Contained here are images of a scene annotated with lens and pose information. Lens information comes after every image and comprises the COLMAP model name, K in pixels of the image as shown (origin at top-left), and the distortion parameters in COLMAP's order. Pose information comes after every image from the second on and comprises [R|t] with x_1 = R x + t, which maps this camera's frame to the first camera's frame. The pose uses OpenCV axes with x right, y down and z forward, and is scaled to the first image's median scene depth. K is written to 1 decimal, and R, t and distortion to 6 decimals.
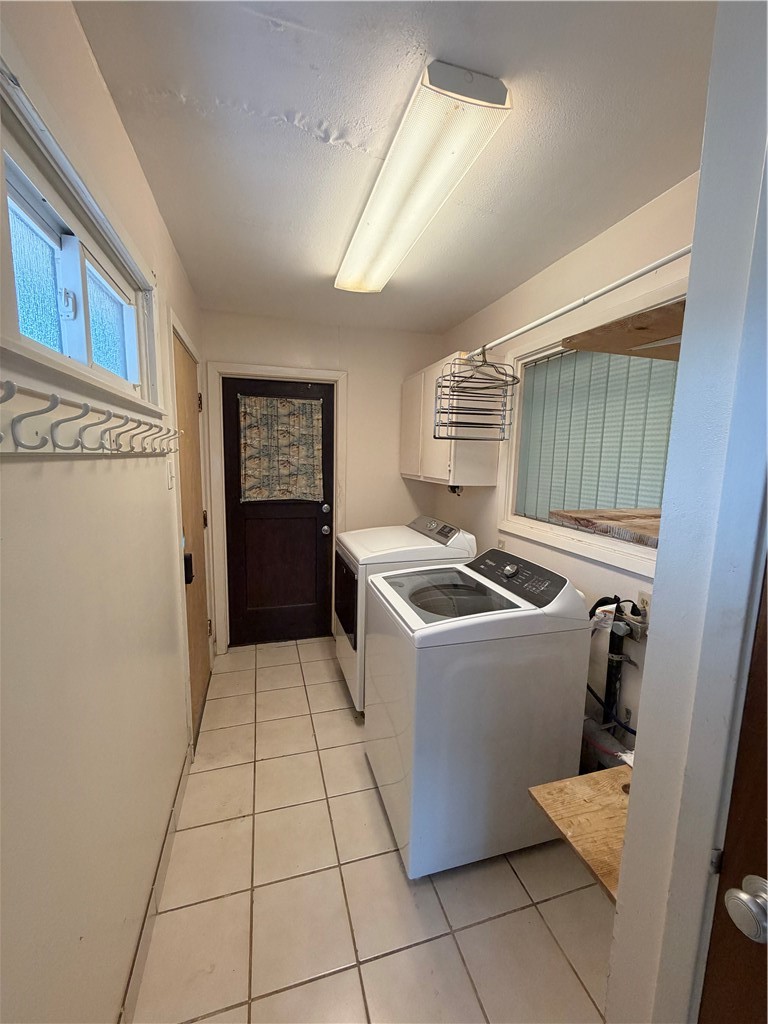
lens RADIAL K [[412.3, 0, 387.1], [0, 412.3, 511.2], [0, 0, 1]] dist [-0.000277, 0.000577]
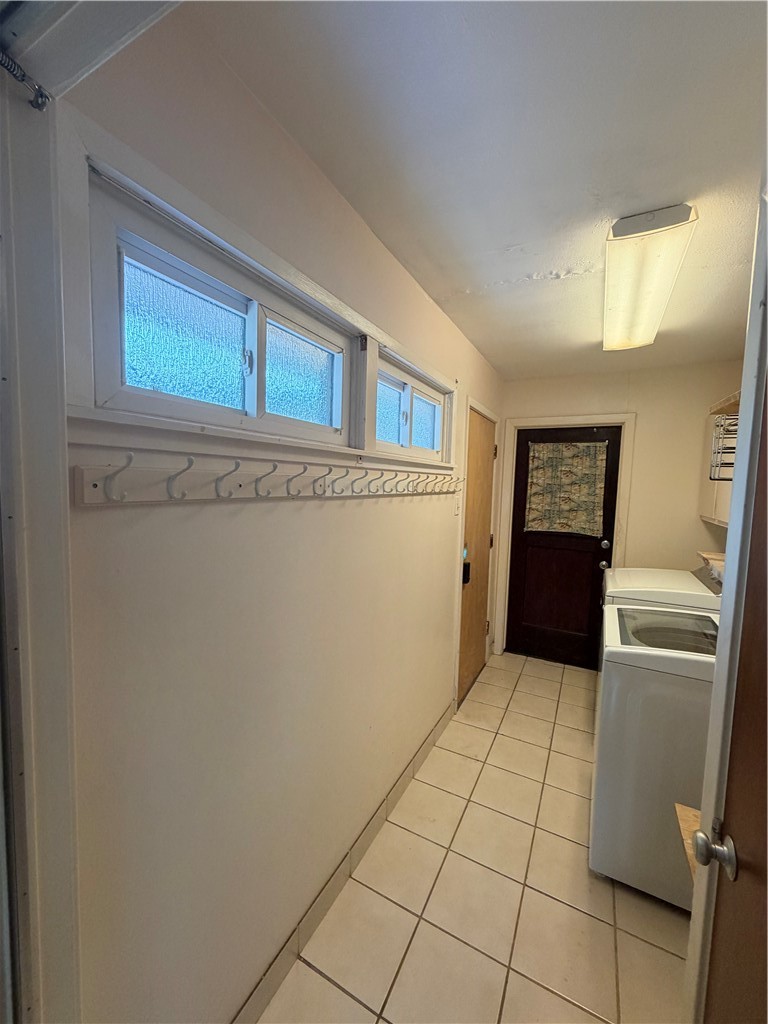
lens RADIAL K [[412.3, 0, 381.7], [0, 412.3, 511.8], [0, 0, 1]] dist [-0.000277, 0.000577]
pose [[0.713856, 0.054478, -0.698170, 0.184428], [-0.108082, 0.993595, -0.032980, 0.007288], [0.691902, 0.099003, 0.715172, -0.146945]]
